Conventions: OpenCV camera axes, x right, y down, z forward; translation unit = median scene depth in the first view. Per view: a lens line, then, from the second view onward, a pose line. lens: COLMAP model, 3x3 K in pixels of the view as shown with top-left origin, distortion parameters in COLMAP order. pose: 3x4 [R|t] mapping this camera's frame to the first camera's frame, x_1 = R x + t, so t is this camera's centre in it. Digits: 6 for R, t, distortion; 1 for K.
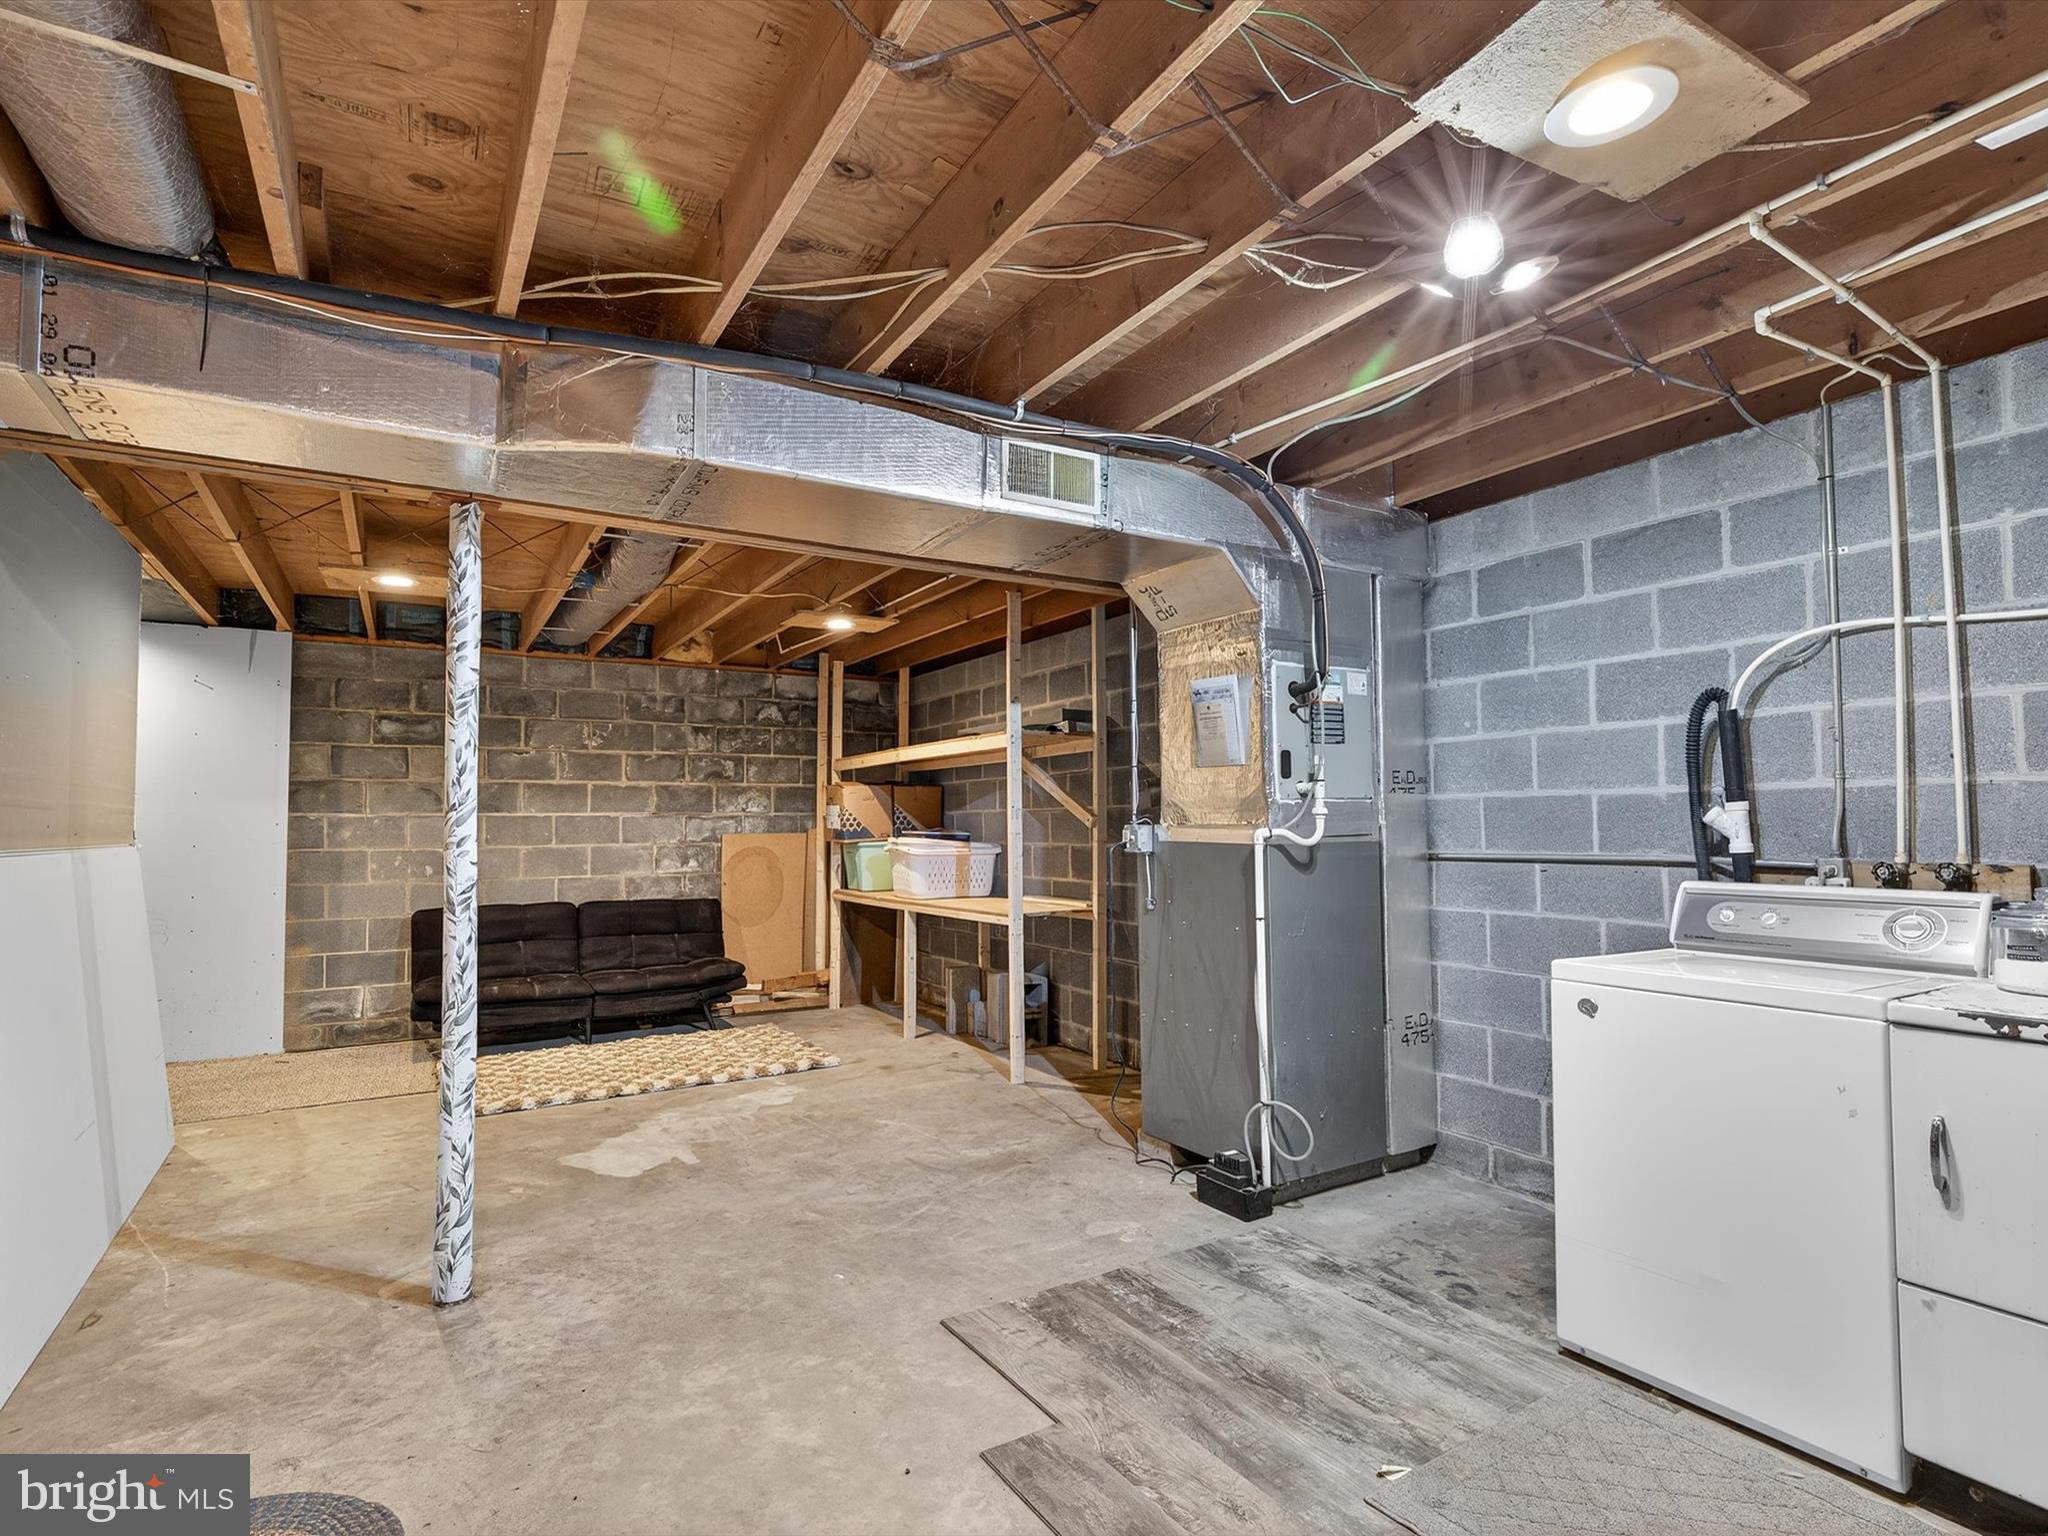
lens RADIAL K [[1031.1, 0, 1038.1], [0, 1031.1, 780.2], [0, 0, 1]] dist [-0.005305, -0.000112]
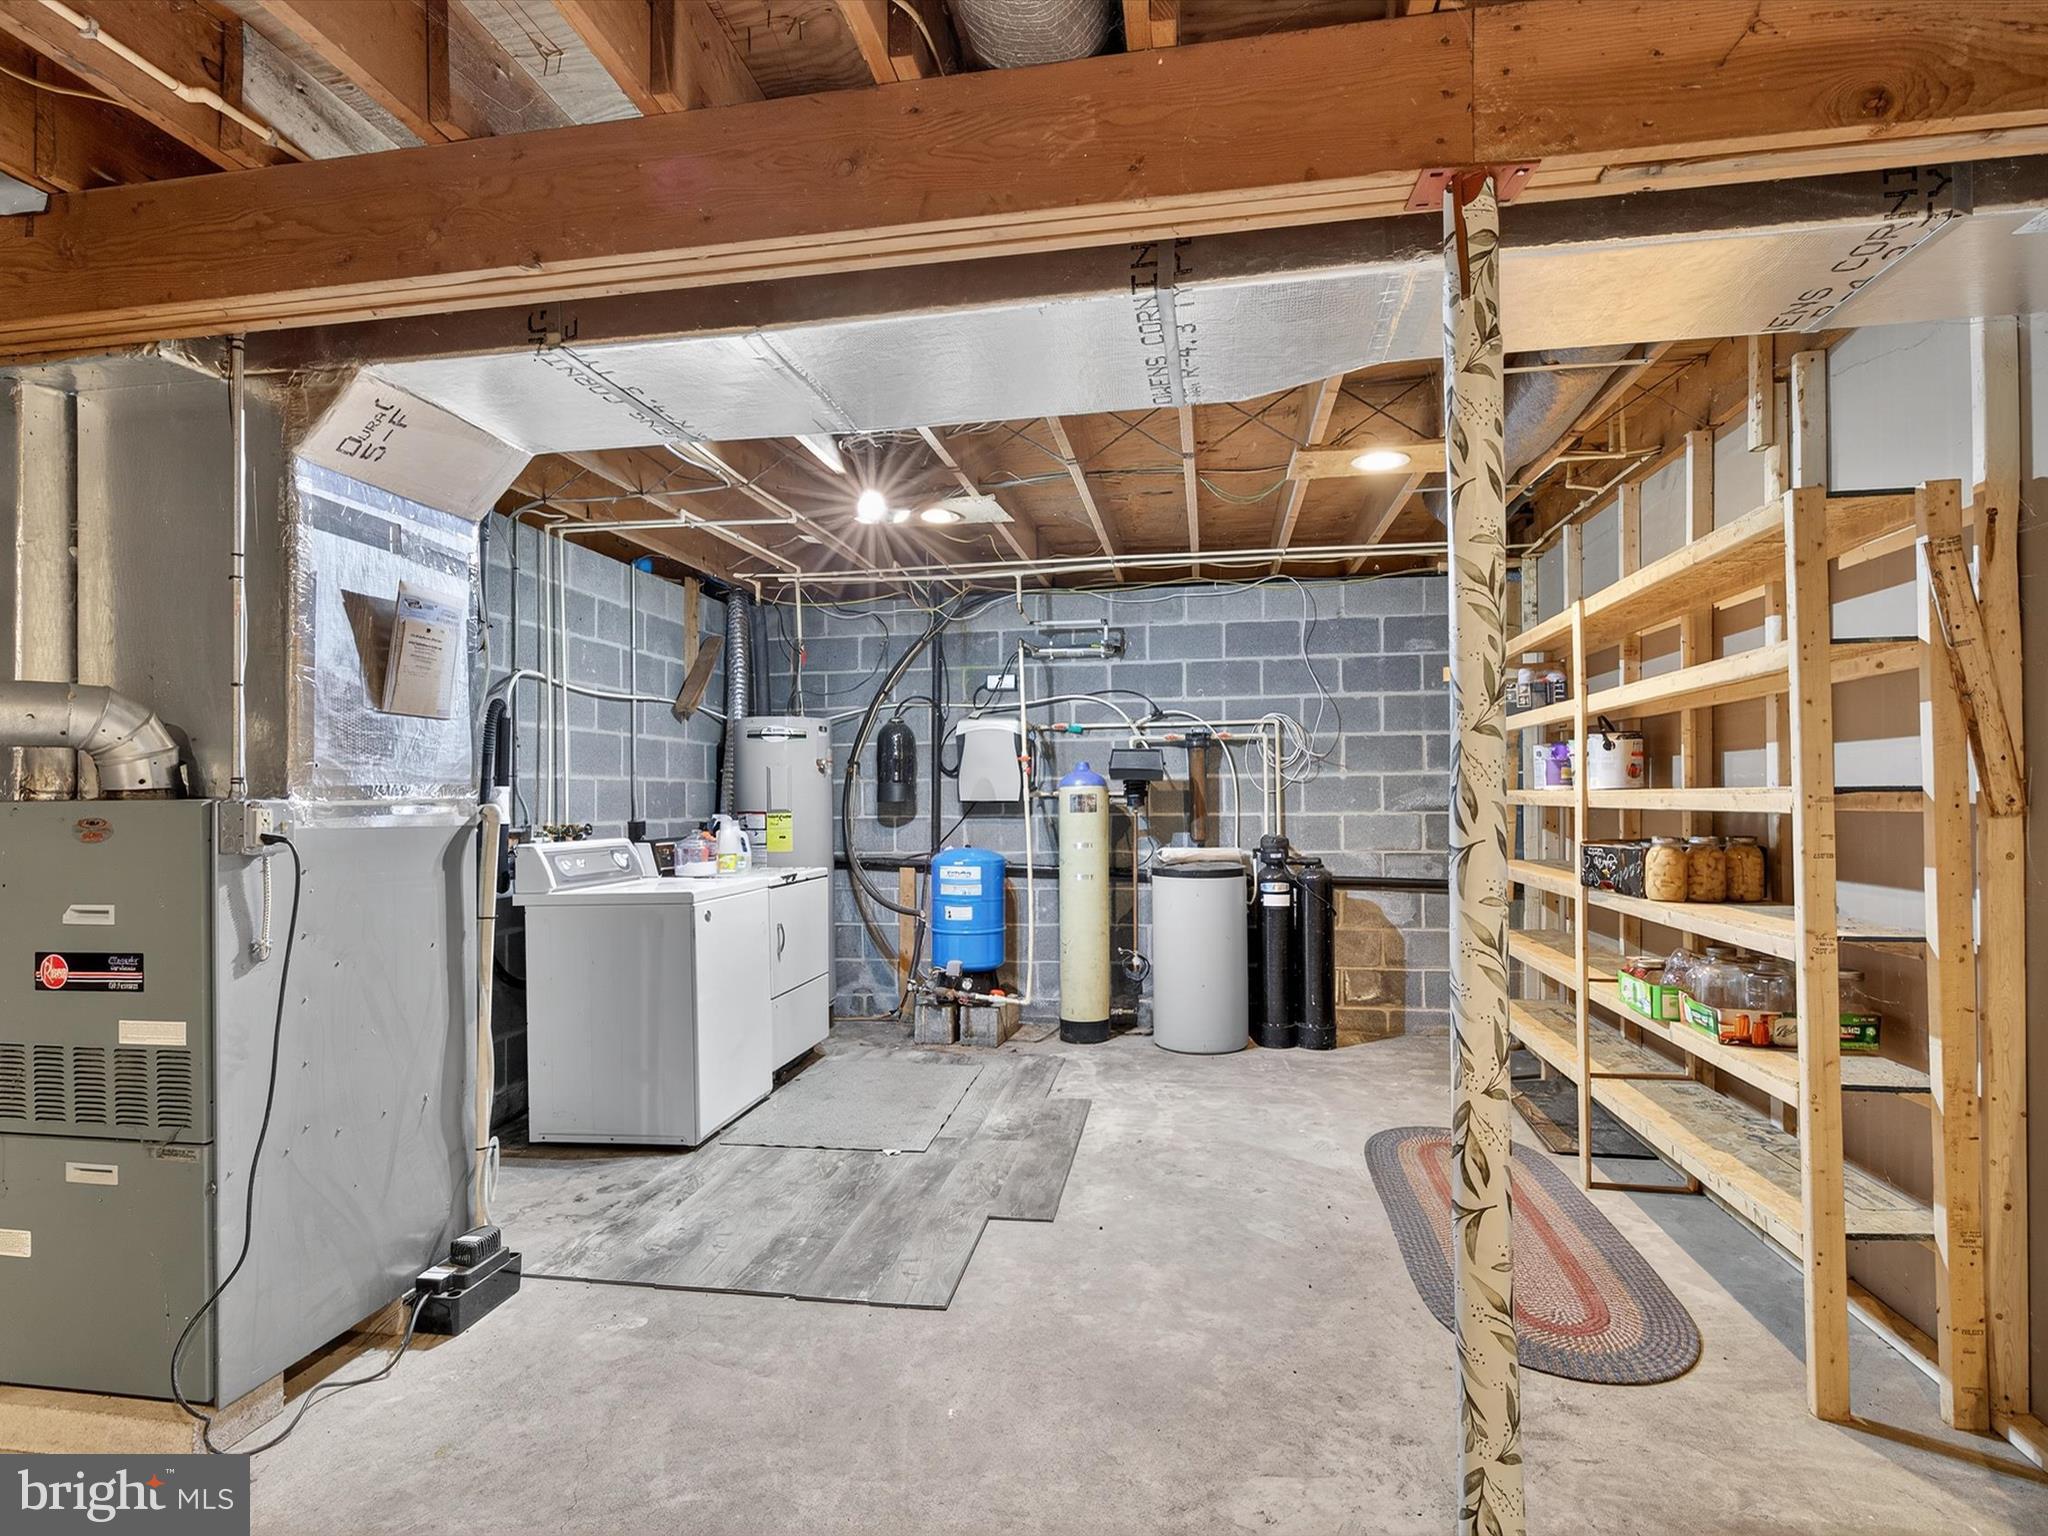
lens RADIAL K [[1031.1, 0, 1036.6], [0, 1031.1, 785.0], [0, 0, 1]] dist [-0.005305, -0.000112]
pose [[-0.754352, 0.022596, 0.656081, -0.760678], [-0.013970, 0.998629, -0.050456, 0.080217], [-0.656321, -0.047227, -0.753002, 1.606320]]
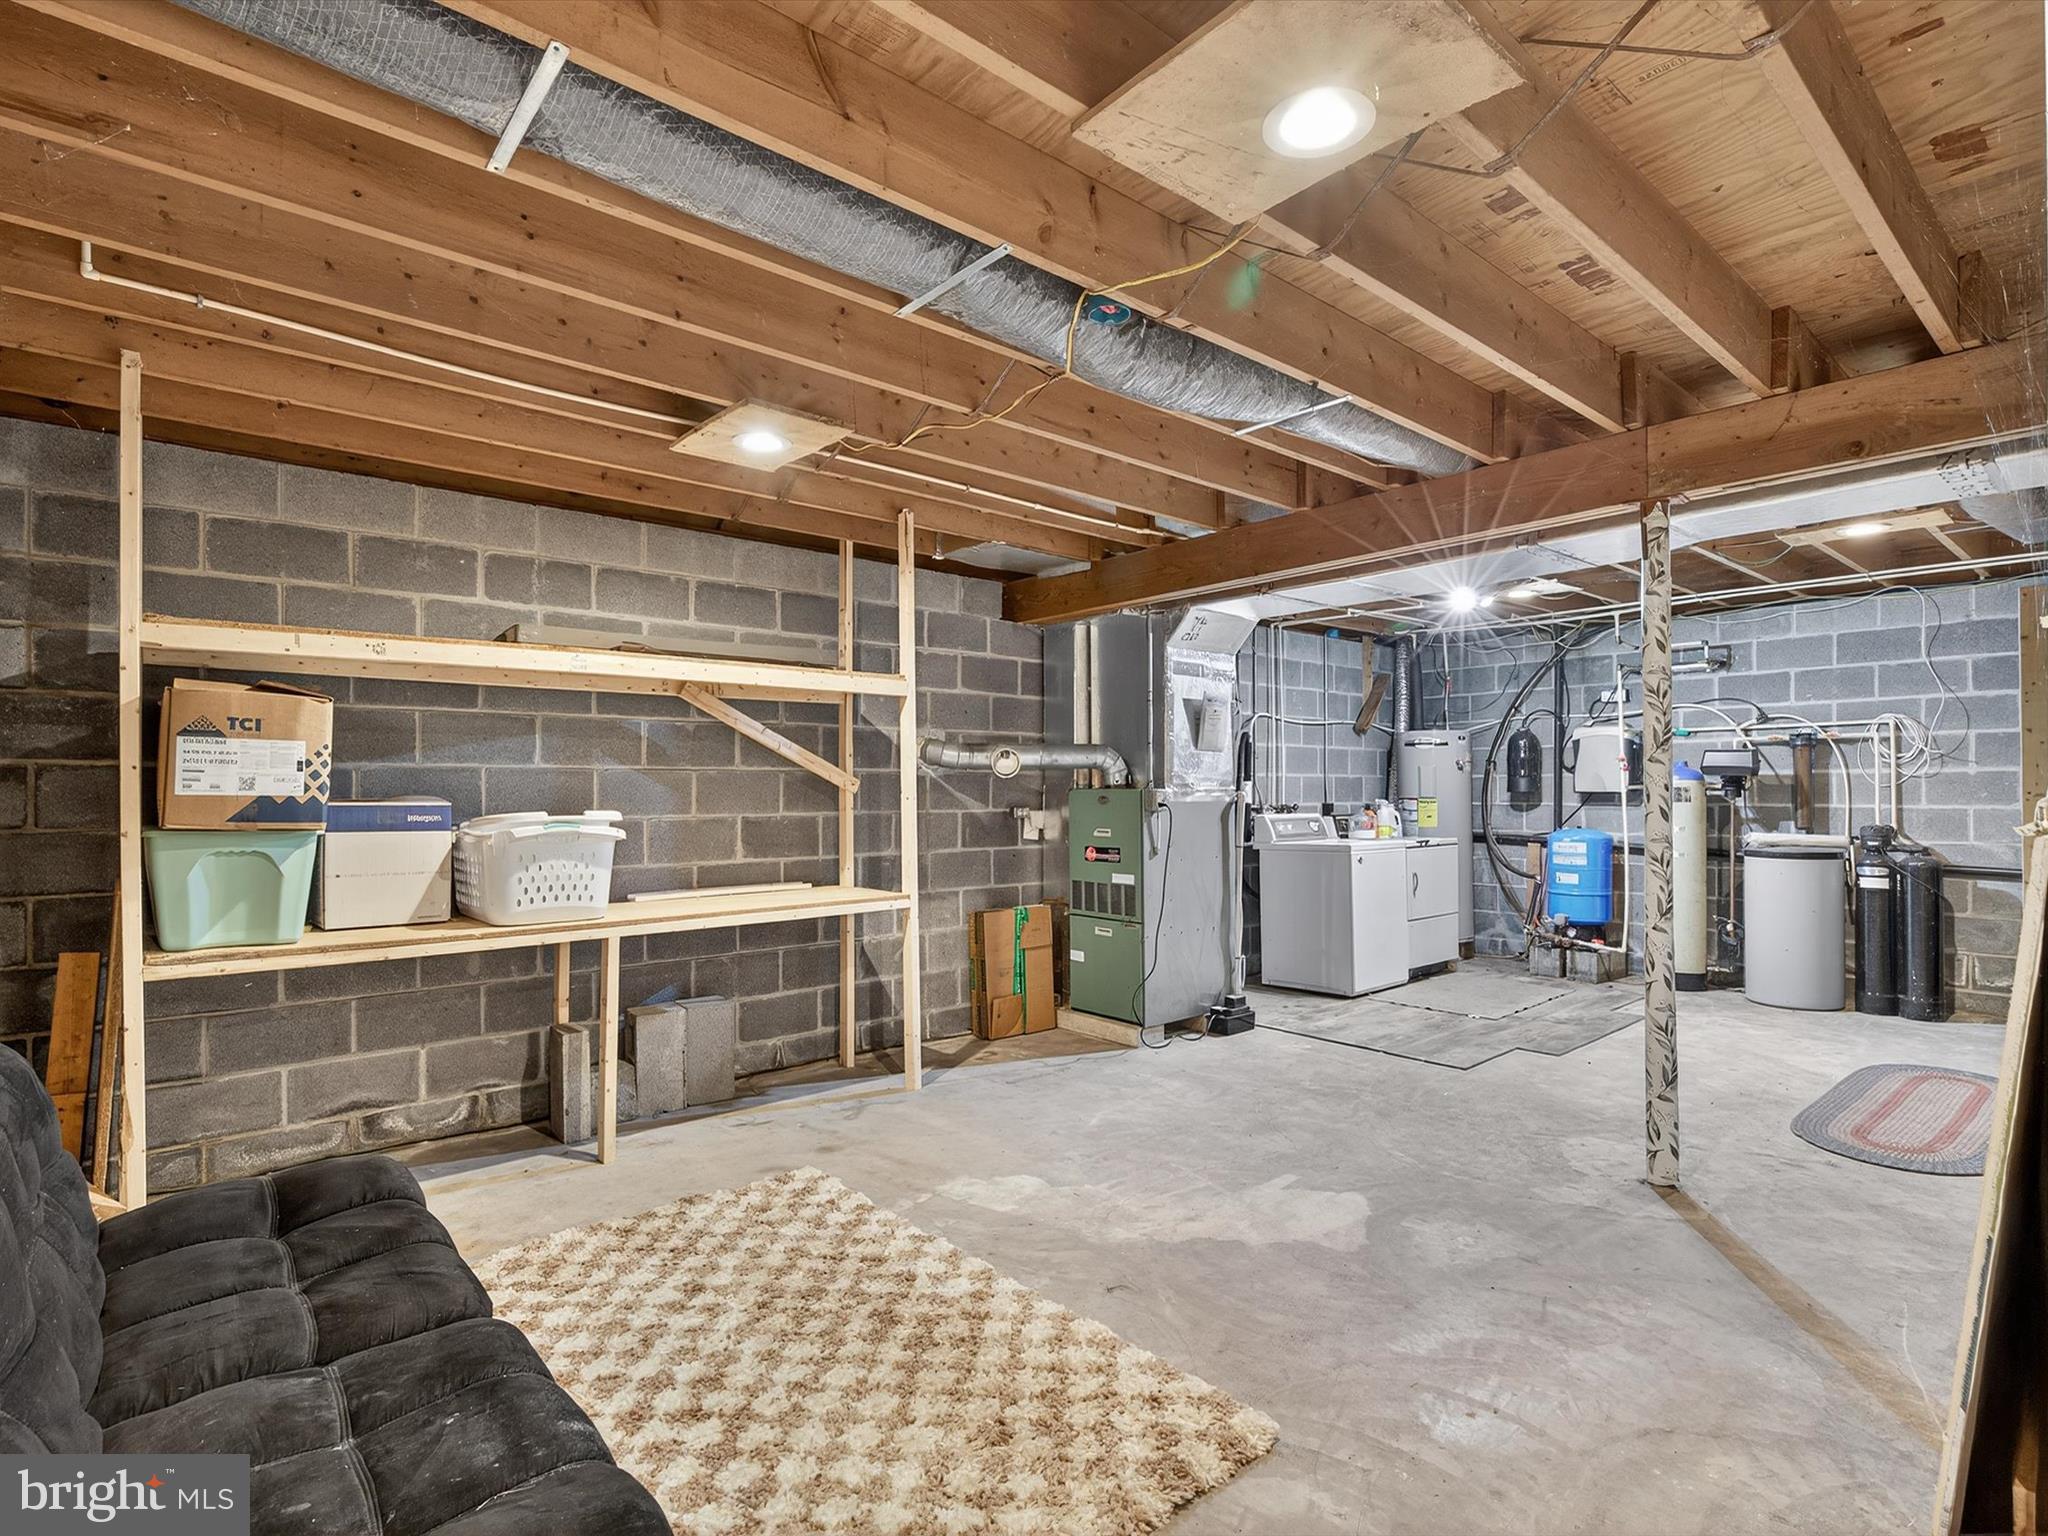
lens RADIAL K [[1031.1, 0, 1038.3], [0, 1031.1, 778.1], [0, 0, 1]] dist [-0.005305, -0.000112]
pose [[-0.169389, 0.020023, 0.985346, -1.630620], [-0.039590, 0.998848, -0.027103, 0.100084], [-0.984754, -0.043601, -0.168401, 1.934717]]
